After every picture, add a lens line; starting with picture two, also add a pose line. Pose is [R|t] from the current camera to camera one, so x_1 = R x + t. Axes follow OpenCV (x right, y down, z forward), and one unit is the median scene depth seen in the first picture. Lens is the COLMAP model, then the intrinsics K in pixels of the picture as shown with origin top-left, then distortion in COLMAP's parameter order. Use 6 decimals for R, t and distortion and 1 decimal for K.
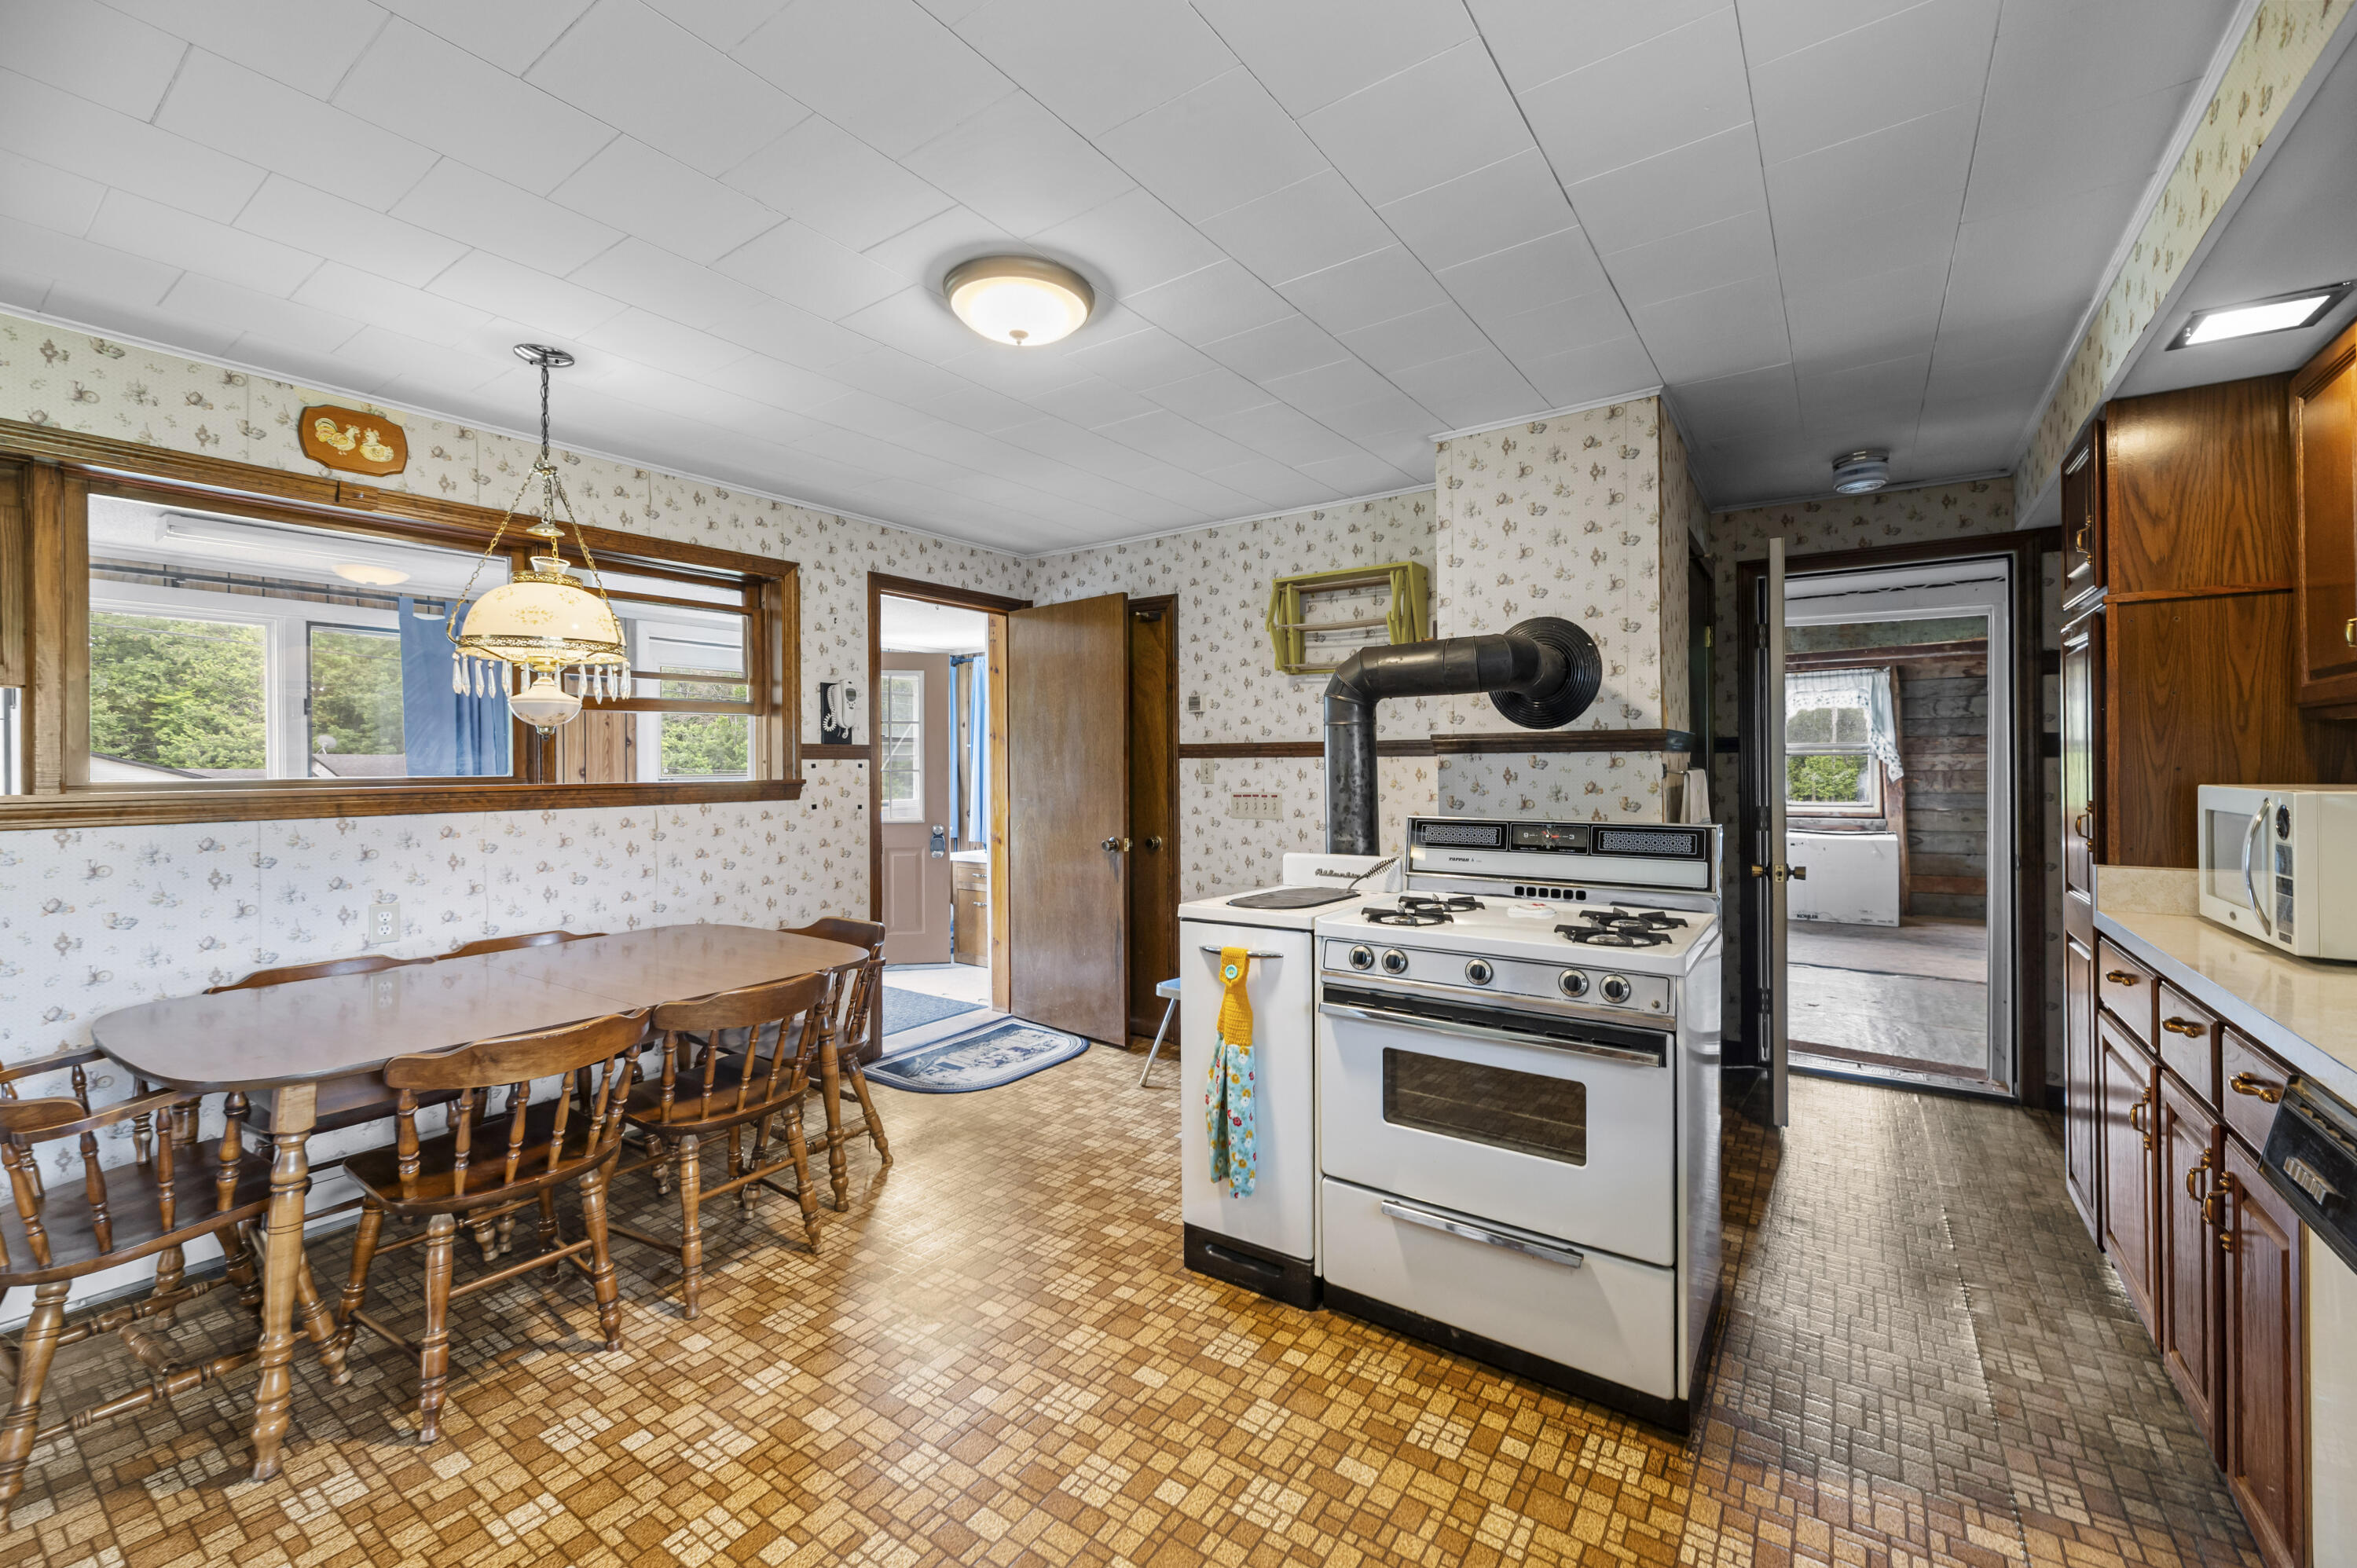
lens RADIAL K [[956.7, 0, 1197.3], [0, 956.7, 758.6], [0, 0, 1]] dist [0.000434, -0.000327]
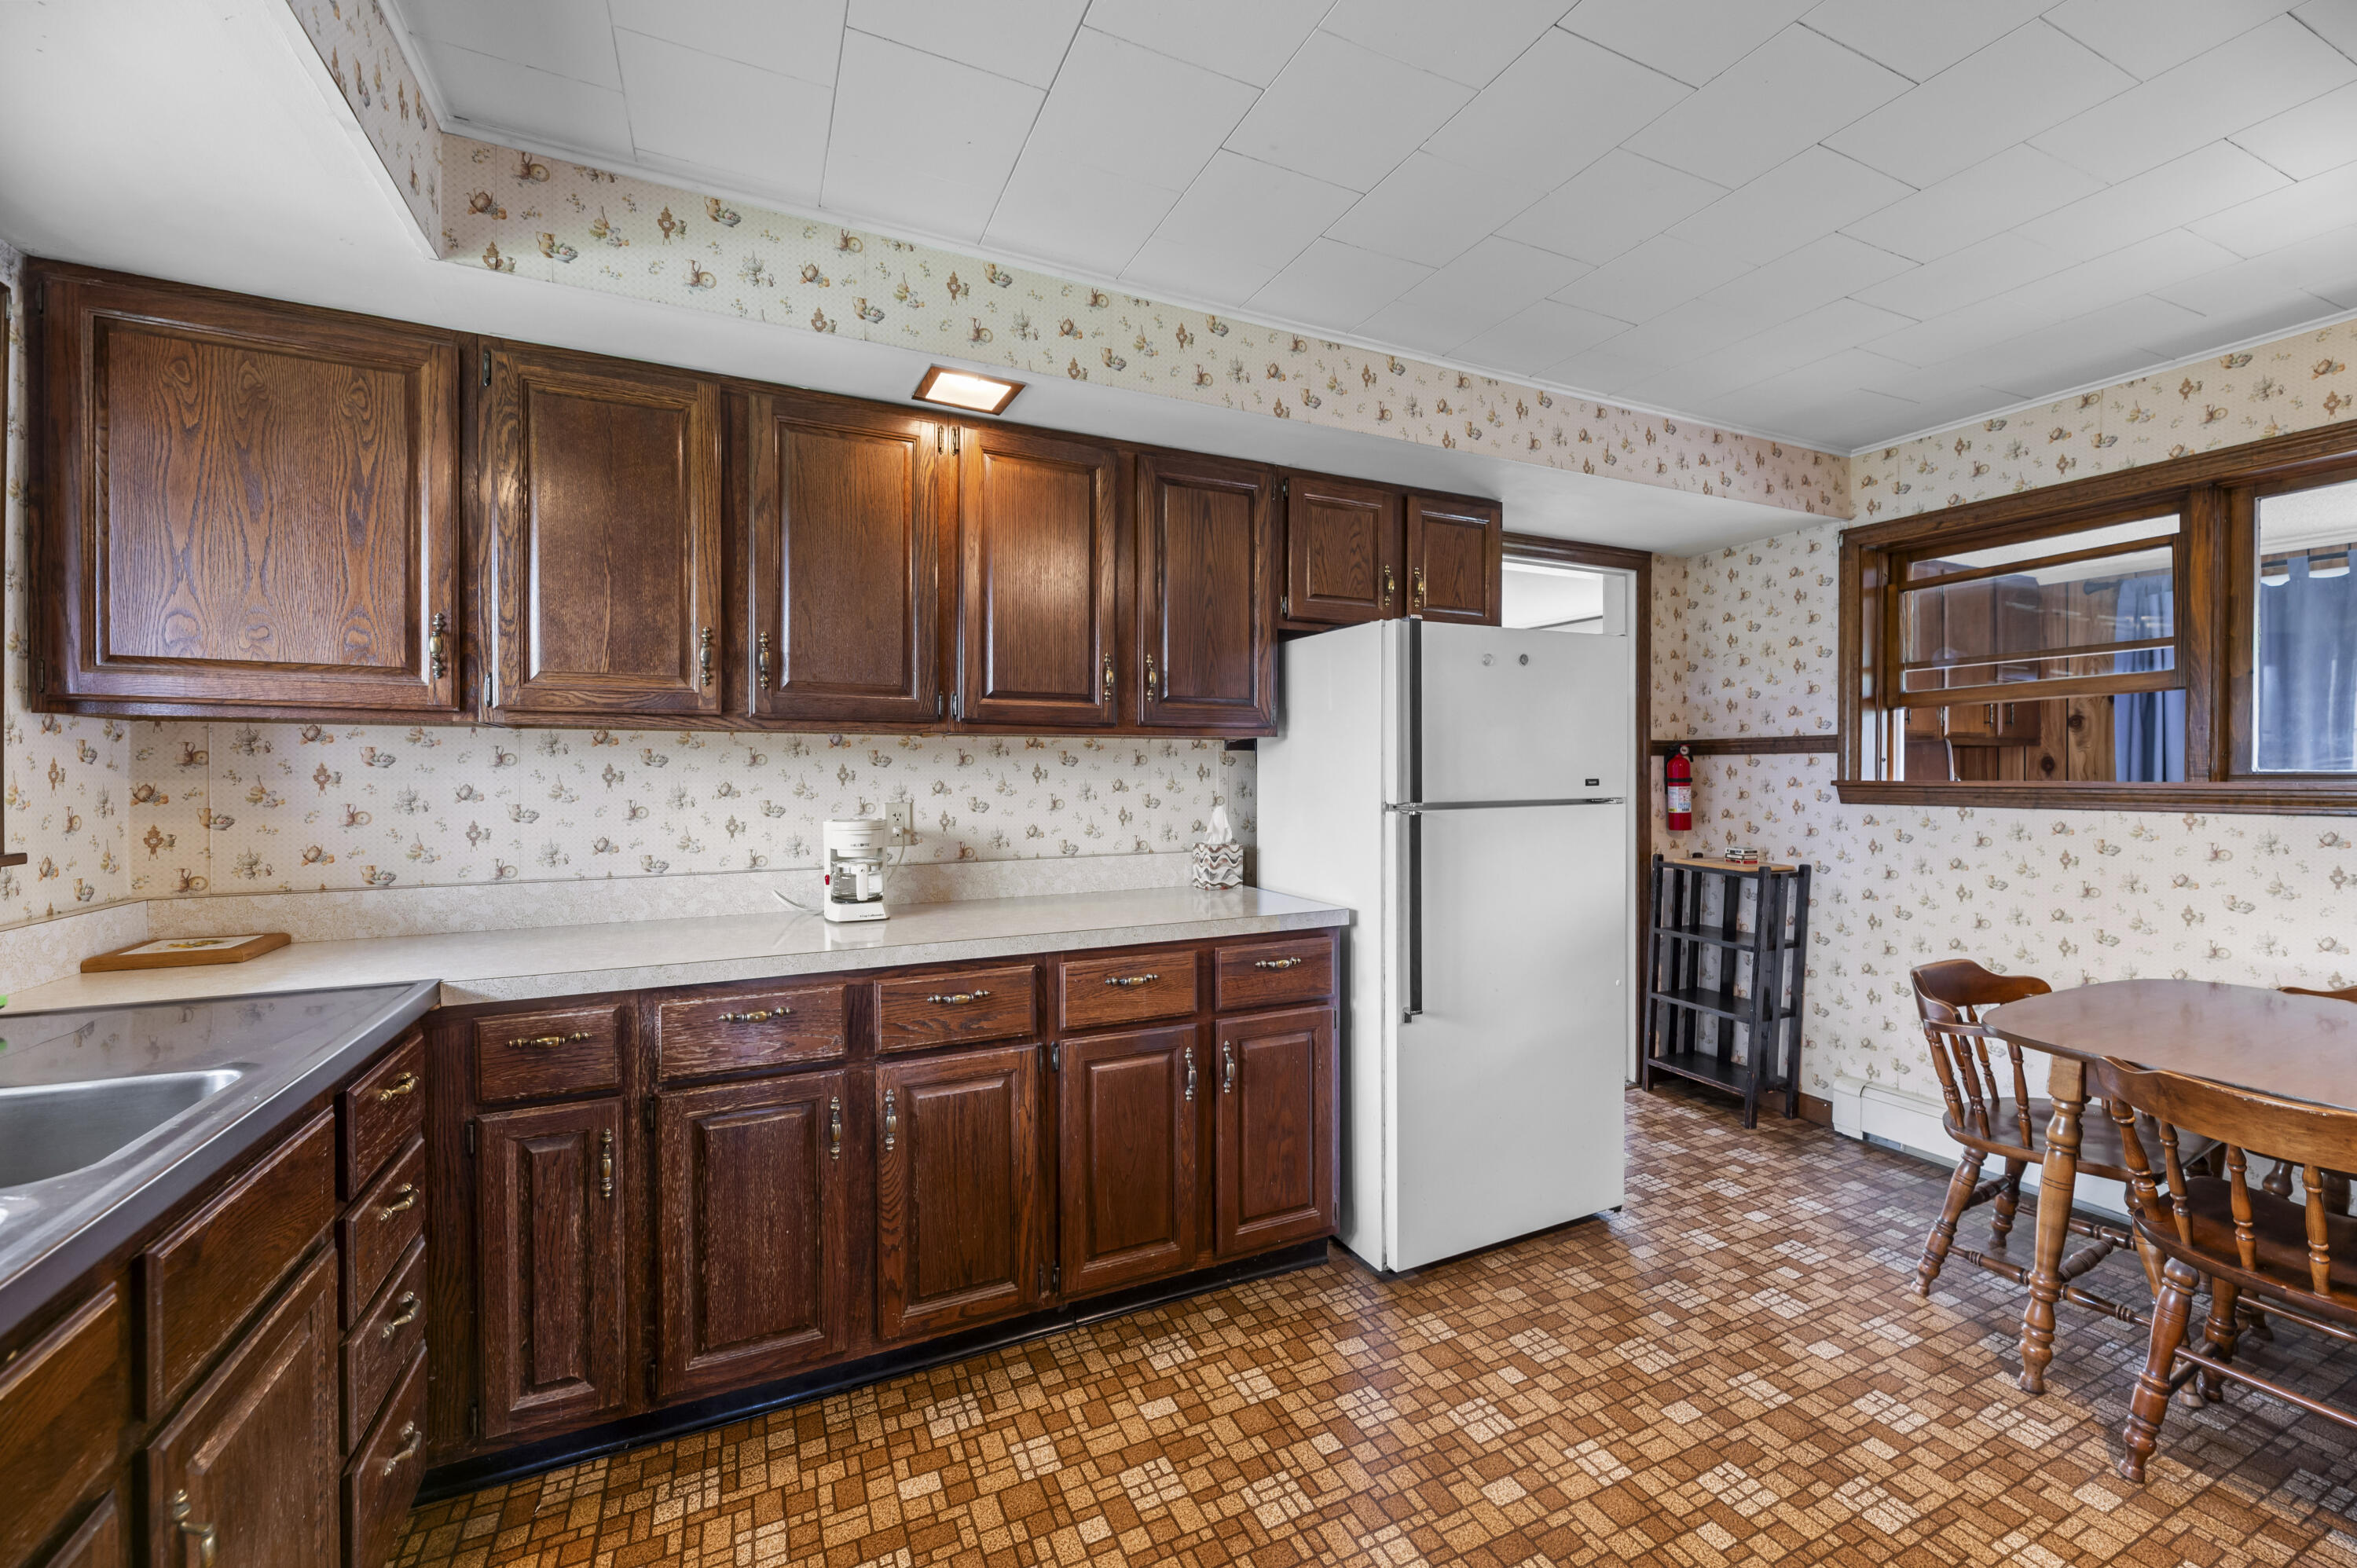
lens RADIAL K [[956.7, 0, 1182.7], [0, 956.7, 777.7], [0, 0, 1]] dist [0.000434, -0.000327]
pose [[-0.502413, 0.015672, -0.864486, 0.288898], [0.014538, 0.999847, 0.009677, 0.002731], [0.864506, -0.007706, -0.502564, 0.418086]]
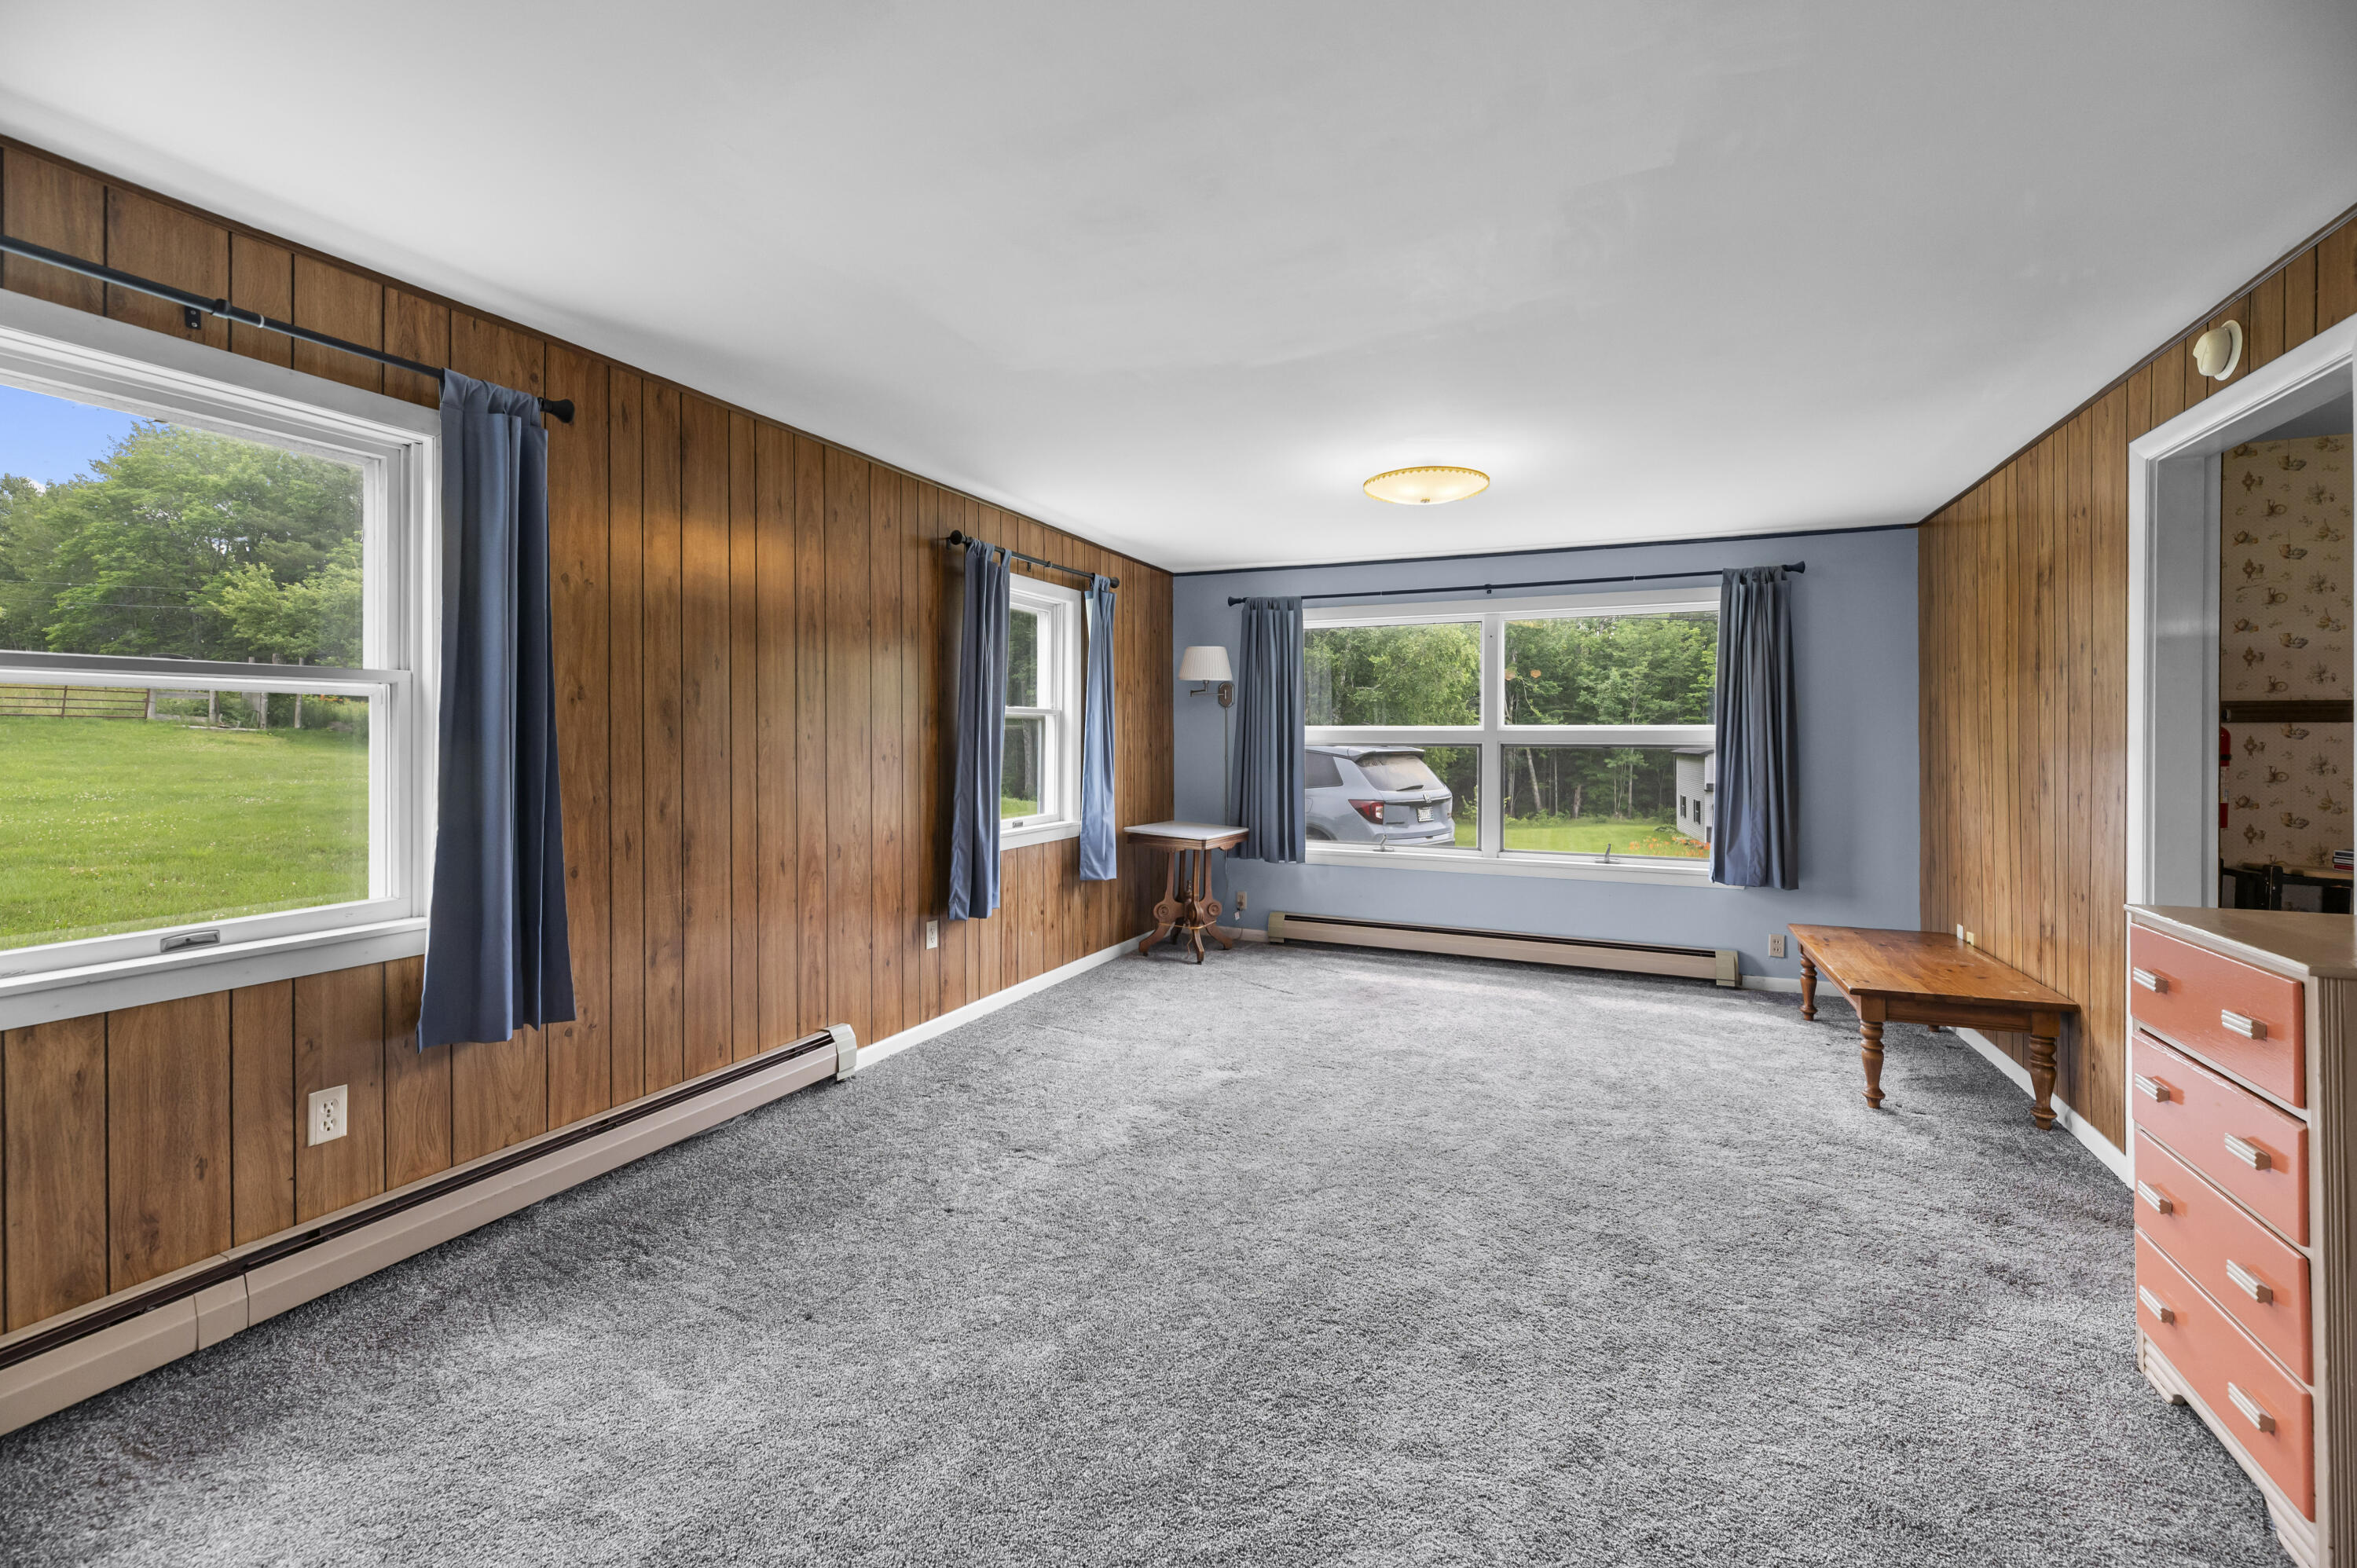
lens RADIAL K [[956.7, 0, 1213.1], [0, 956.7, 743.0], [0, 0, 1]] dist [0.000434, -0.000327]
pose [[0.204965, 0.010703, -0.978711, -0.445760], [0.004054, 0.999922, 0.011784, -0.000157], [0.978761, -0.006383, 0.204906, -0.766882]]
